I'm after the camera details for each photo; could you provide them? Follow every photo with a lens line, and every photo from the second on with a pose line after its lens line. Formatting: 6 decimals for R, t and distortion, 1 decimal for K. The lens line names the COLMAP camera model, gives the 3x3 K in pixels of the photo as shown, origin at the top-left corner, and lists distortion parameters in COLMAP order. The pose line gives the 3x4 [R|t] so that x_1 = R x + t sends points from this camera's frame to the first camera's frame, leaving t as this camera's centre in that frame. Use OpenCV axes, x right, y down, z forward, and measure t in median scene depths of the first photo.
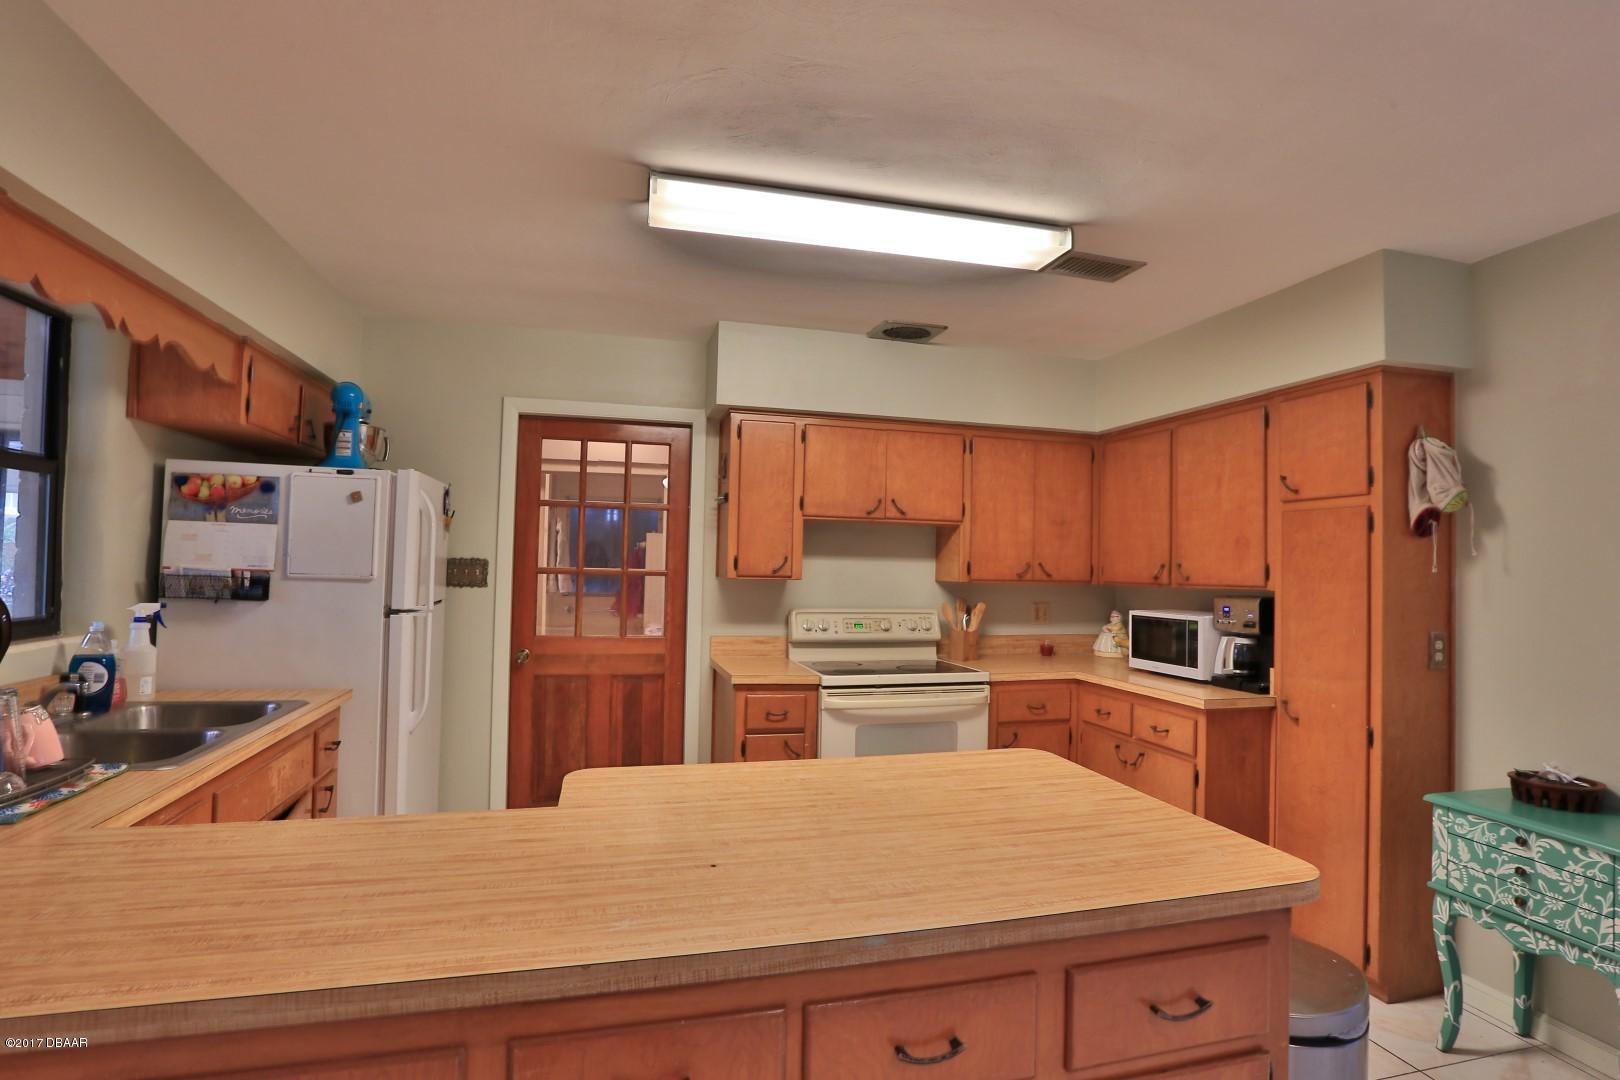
lens RADIAL K [[777.1, 0, 810.0], [0, 777.1, 540.0], [0, 0, 1]] dist [-0.034046, 0.001786]
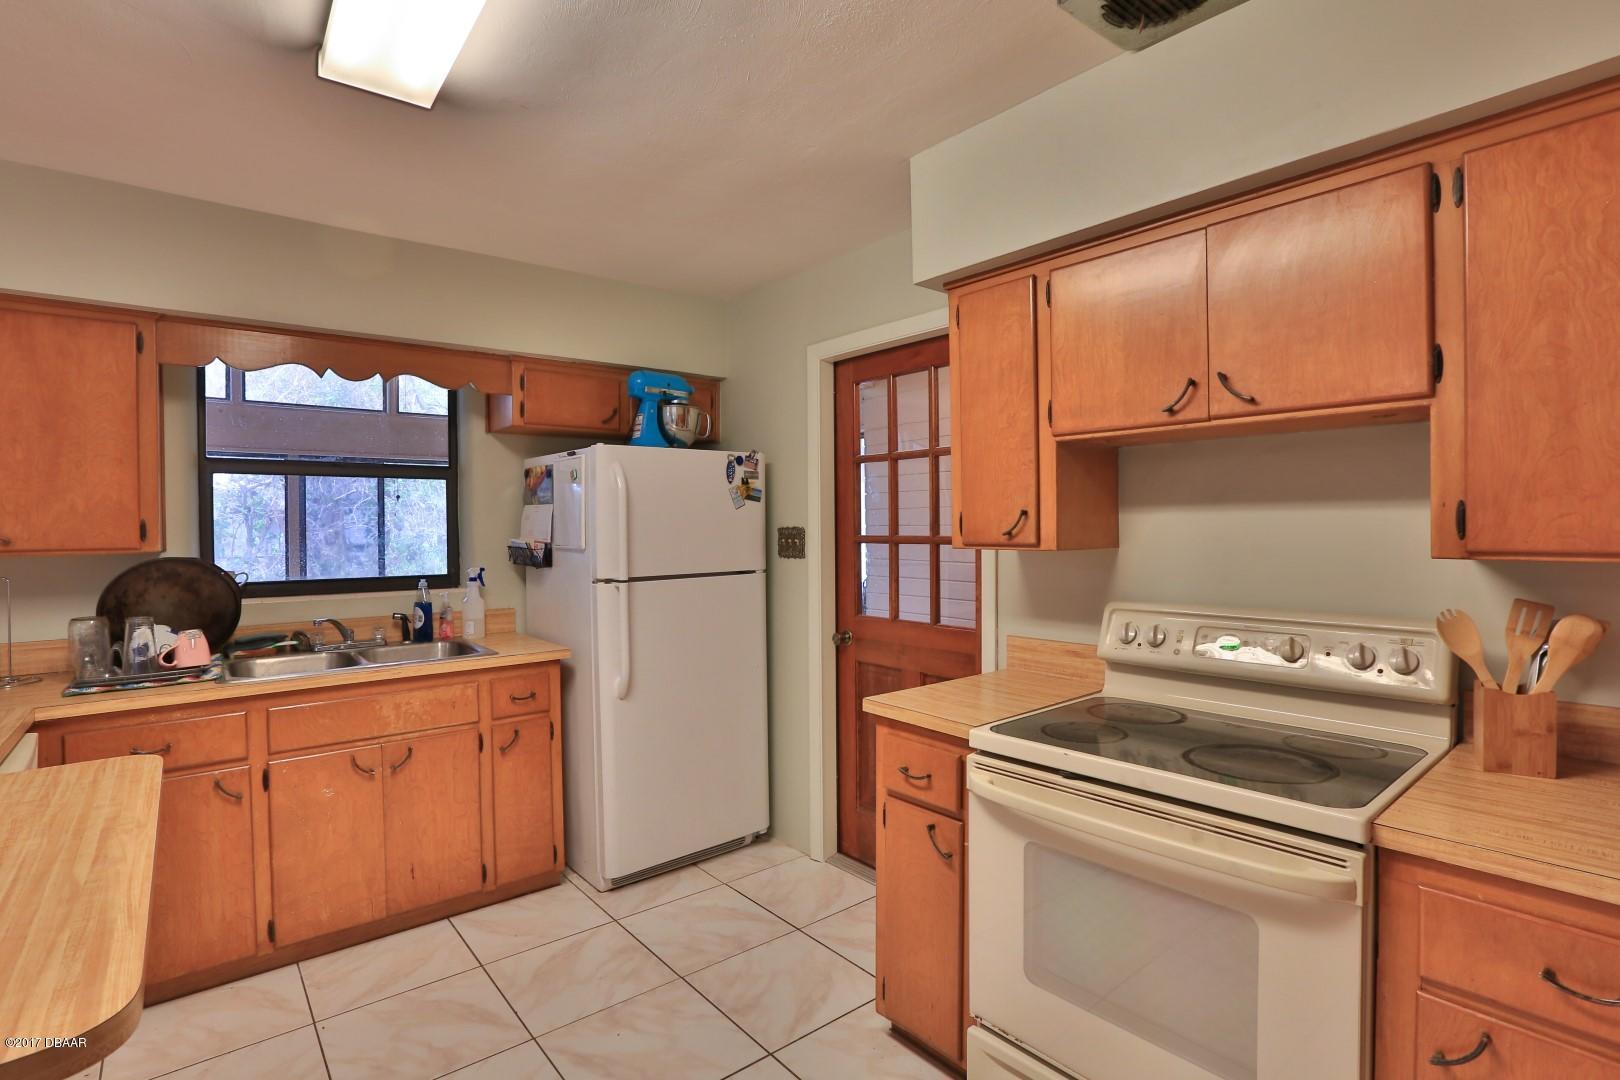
lens RADIAL K [[777.1, 0, 810.0], [0, 777.1, 540.0], [0, 0, 1]] dist [-0.034046, 0.001786]
pose [[0.446246, -0.007633, -0.894878, 0.395973], [0.050728, 0.998572, 0.016779, 0.024471], [0.893471, -0.052883, 0.445996, 0.580174]]
